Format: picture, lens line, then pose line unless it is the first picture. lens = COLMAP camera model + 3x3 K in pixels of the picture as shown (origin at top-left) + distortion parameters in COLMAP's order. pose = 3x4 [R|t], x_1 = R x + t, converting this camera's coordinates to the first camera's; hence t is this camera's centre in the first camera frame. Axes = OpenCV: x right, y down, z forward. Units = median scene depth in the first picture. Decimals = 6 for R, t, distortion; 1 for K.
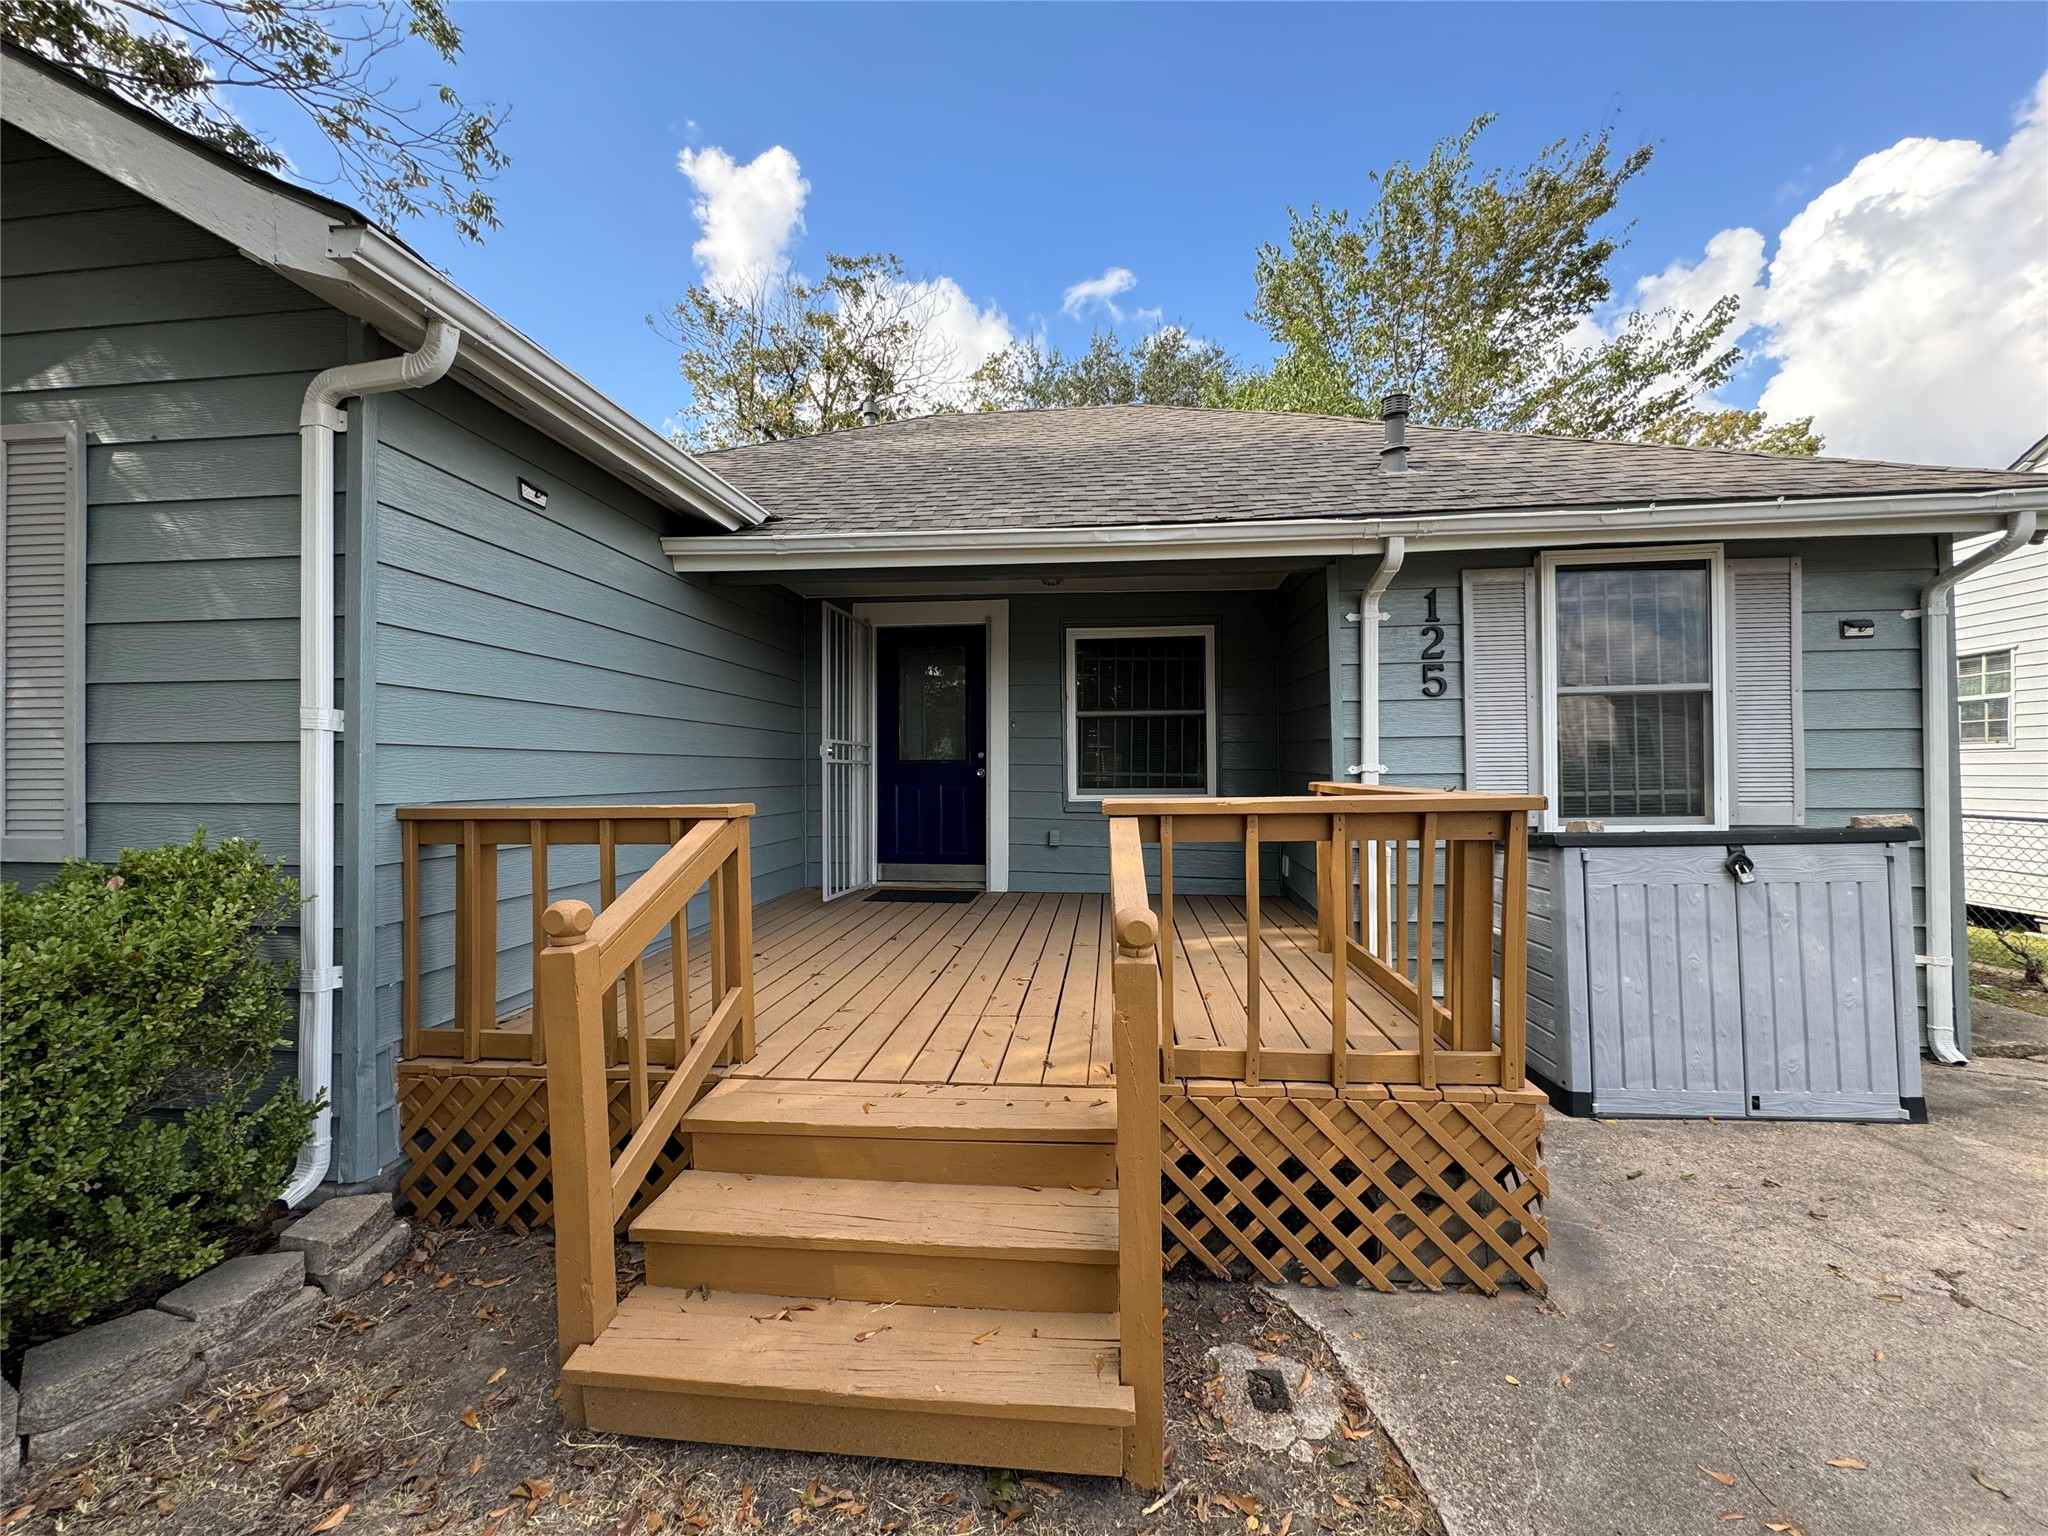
lens RADIAL K [[825.9, 0, 1028.0], [0, 825.9, 764.9], [0, 0, 1]] dist [-0.000874, -0.000489]
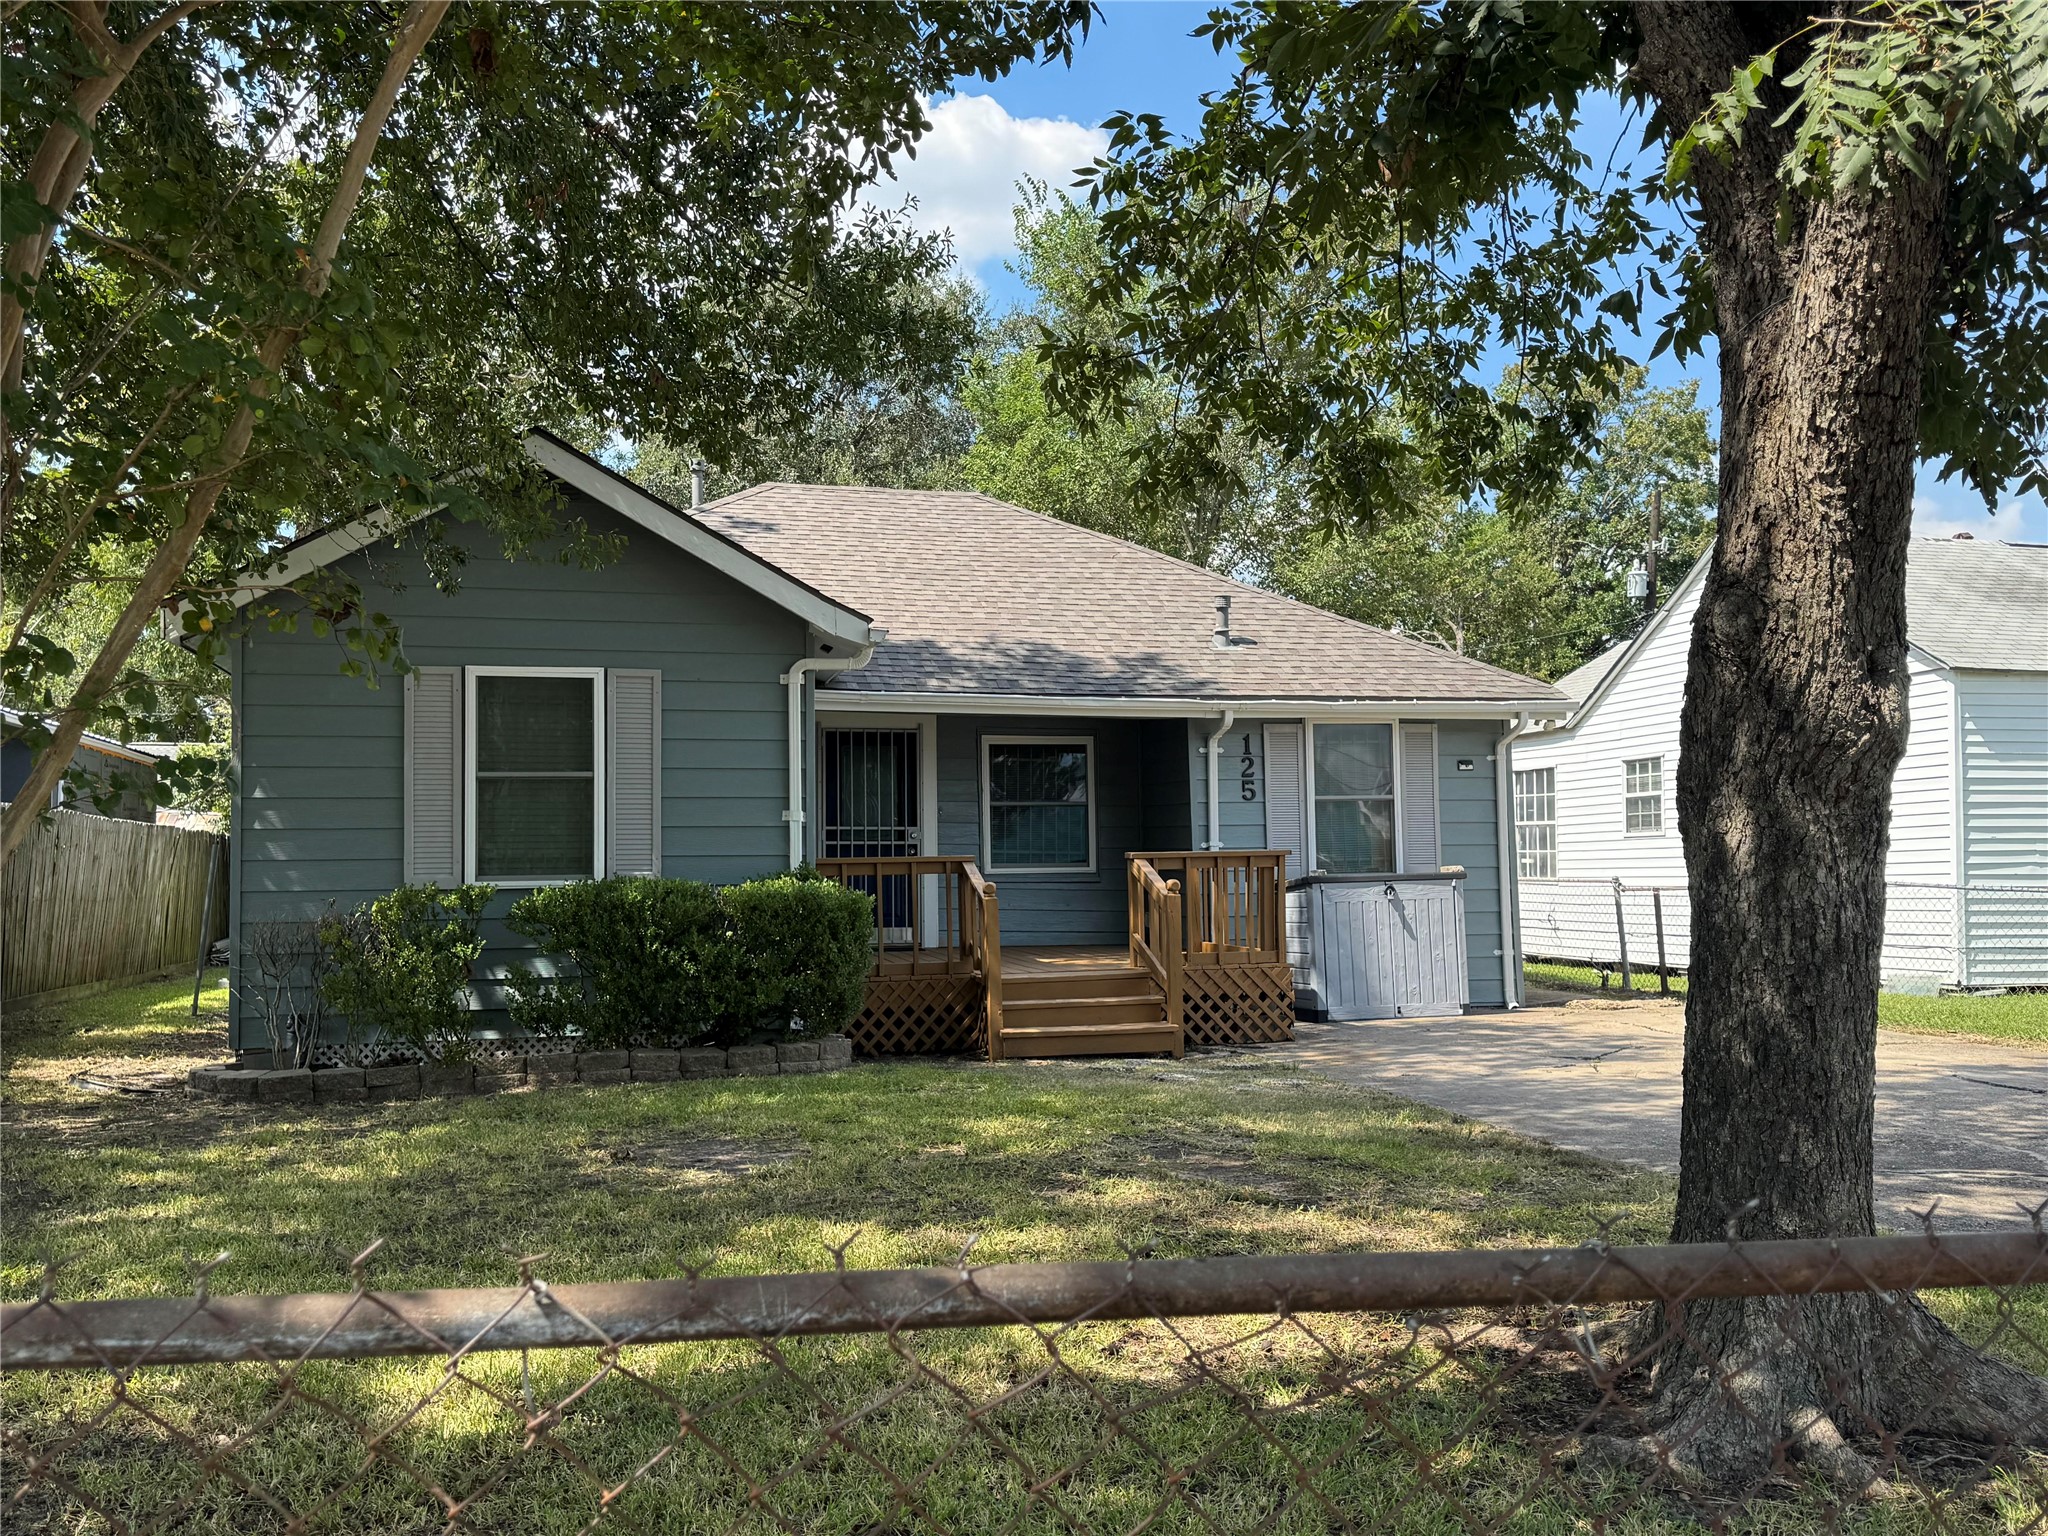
lens RADIAL K [[1799.1, 0, 1024.0], [0, 1799.1, 768.0], [0, 0, 1]] dist [0.096925, -0.001821]
pose [[0.939898, 0.016404, 0.341061, -1.182078], [0.002744, 0.998450, -0.055585, 0.052012], [-0.341444, 0.053180, 0.938396, -2.271922]]
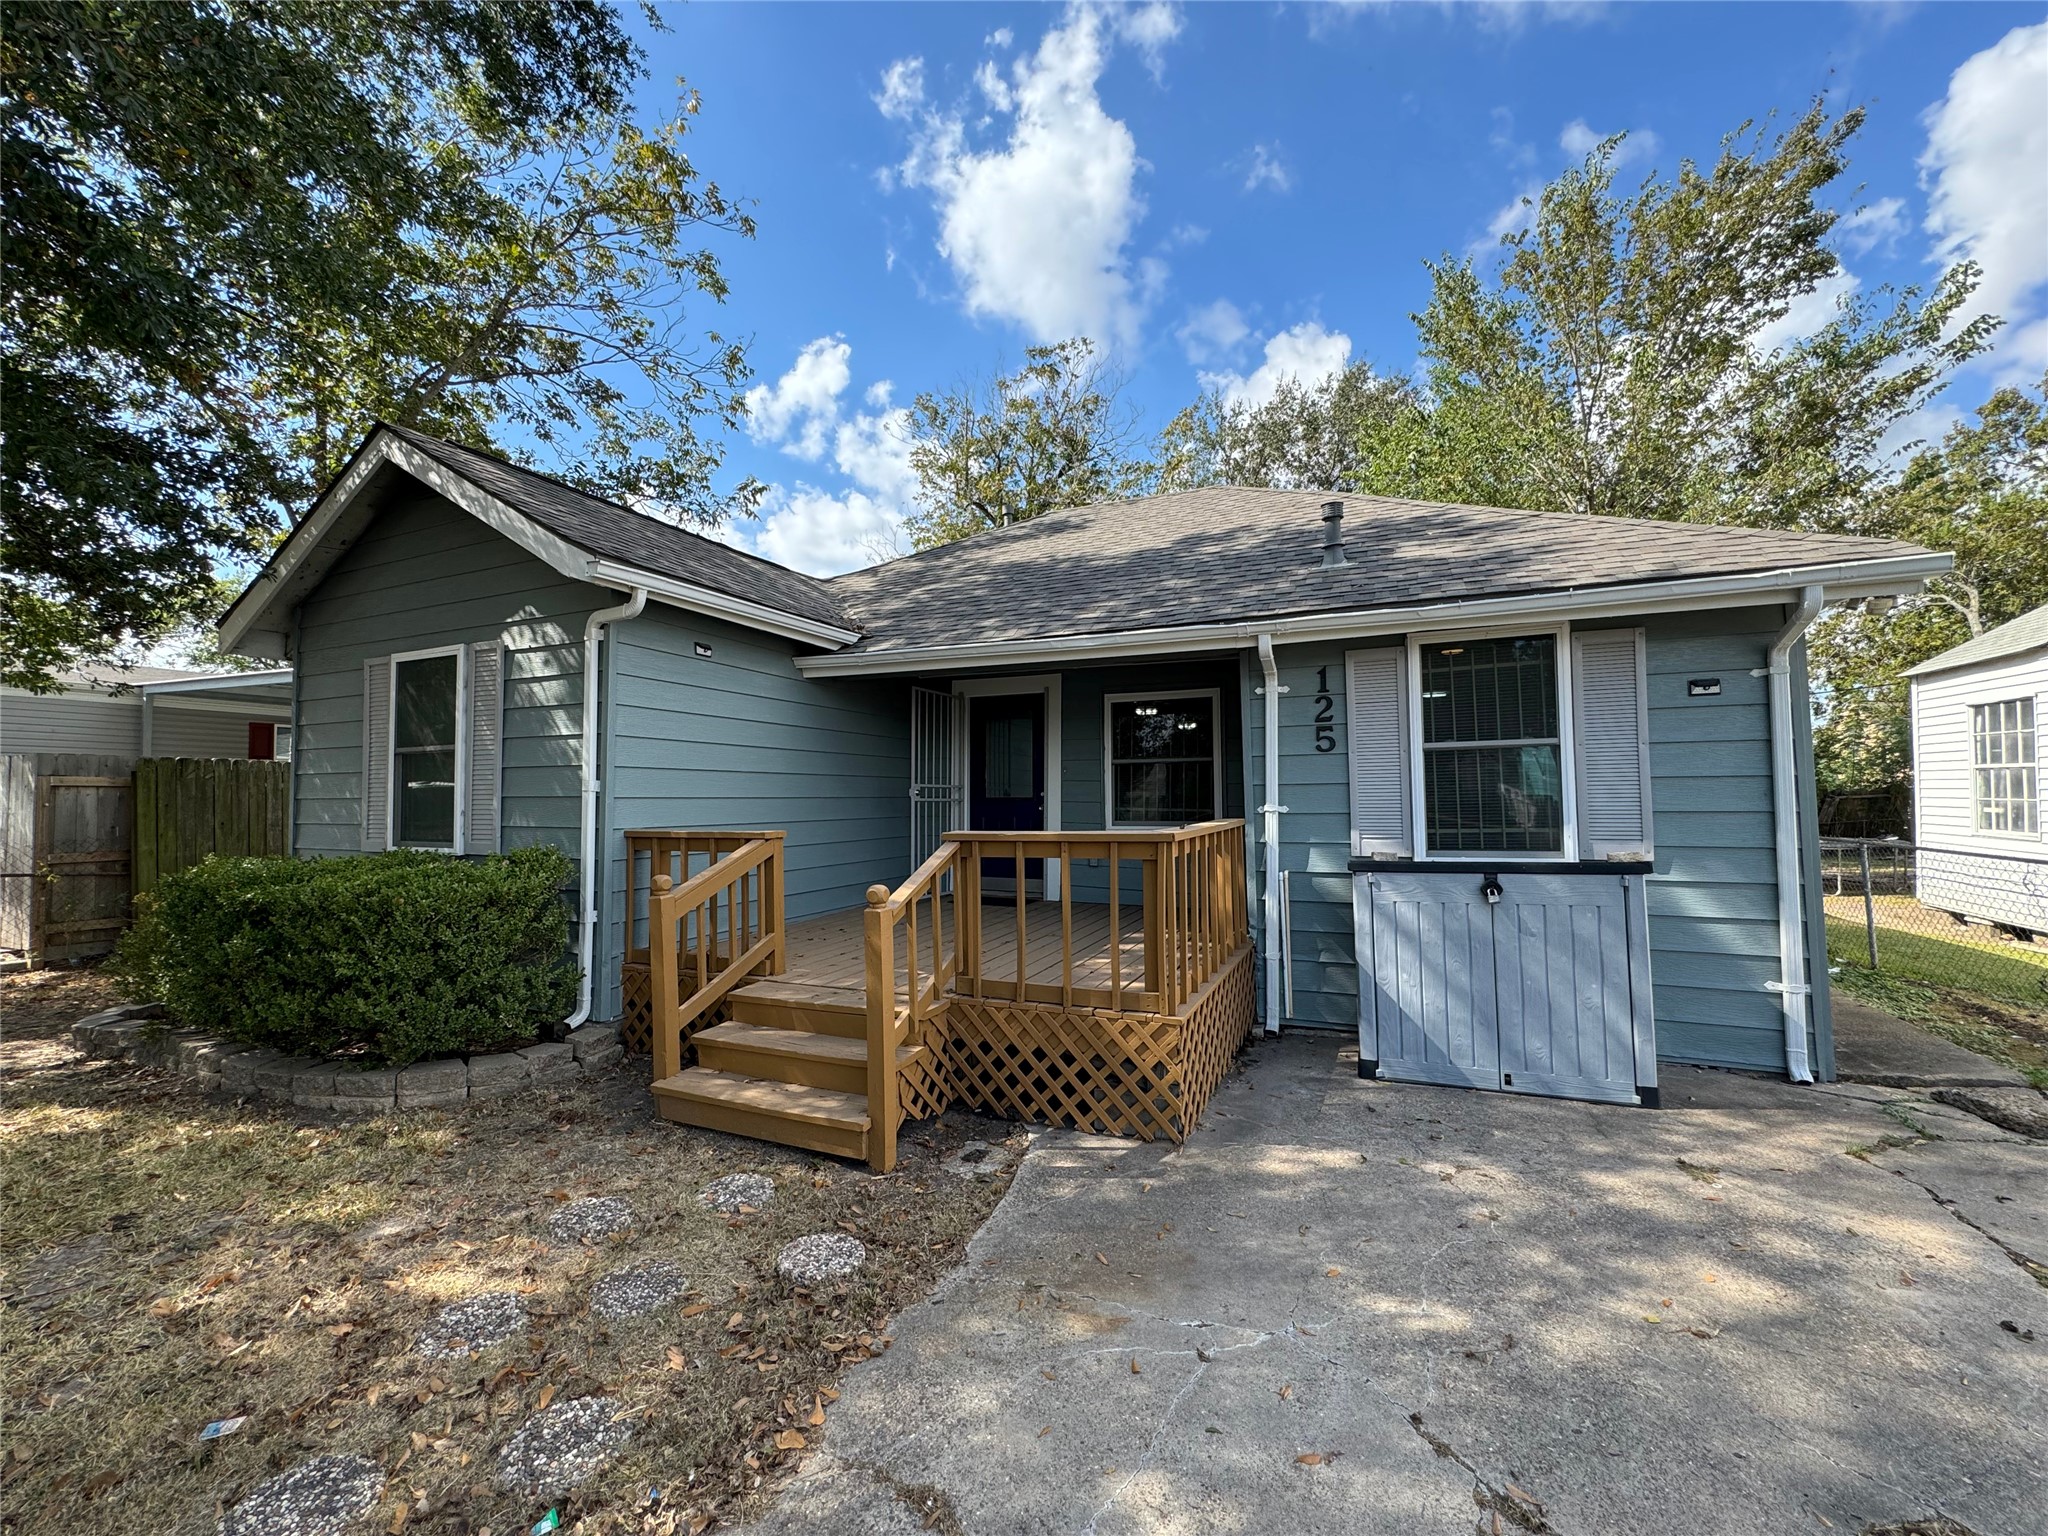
lens RADIAL K [[827.2, 0, 1019.5], [0, 827.2, 761.8], [0, 0, 1]] dist [-0.005084, 0.000081]
pose [[0.950699, -0.012639, -0.309858, 0.456339], [0.001806, 0.999378, -0.035223, -0.024819], [0.310111, 0.032927, 0.950130, -0.351591]]
